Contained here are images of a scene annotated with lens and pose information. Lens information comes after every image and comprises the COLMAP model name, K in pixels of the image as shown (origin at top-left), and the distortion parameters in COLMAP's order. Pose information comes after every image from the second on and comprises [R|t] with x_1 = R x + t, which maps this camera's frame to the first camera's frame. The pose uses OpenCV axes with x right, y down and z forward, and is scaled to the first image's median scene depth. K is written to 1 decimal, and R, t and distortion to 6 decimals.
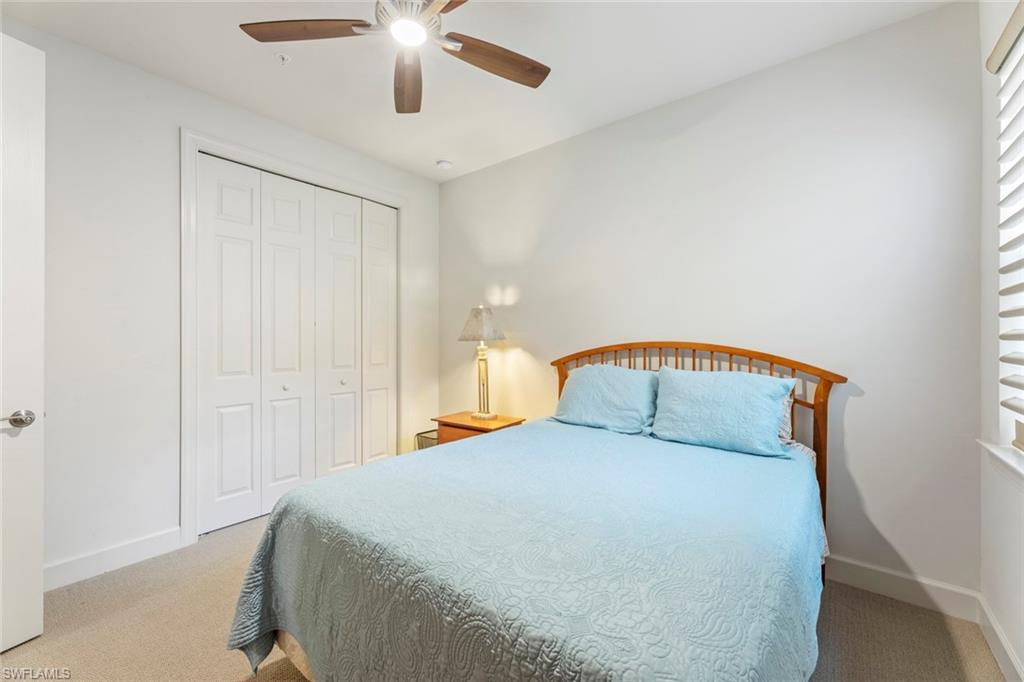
lens RADIAL K [[409.1, 0, 515.5], [0, 409.1, 341.0], [0, 0, 1]] dist [0.002237, -0.000348]
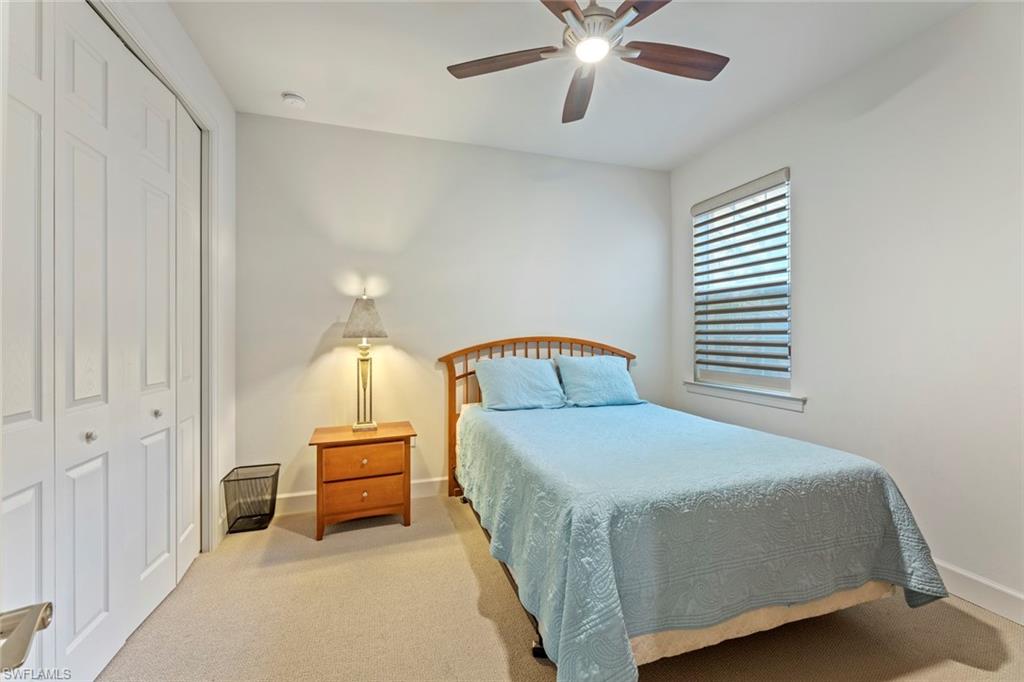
lens RADIAL K [[409.1, 0, 514.8], [0, 409.1, 334.5], [0, 0, 1]] dist [0.002237, -0.000348]
pose [[0.559632, -0.000508, 0.828741, -0.698260], [0.009300, 0.999941, -0.005667, 0.001035], [-0.828689, 0.010879, 0.559603, 0.314628]]
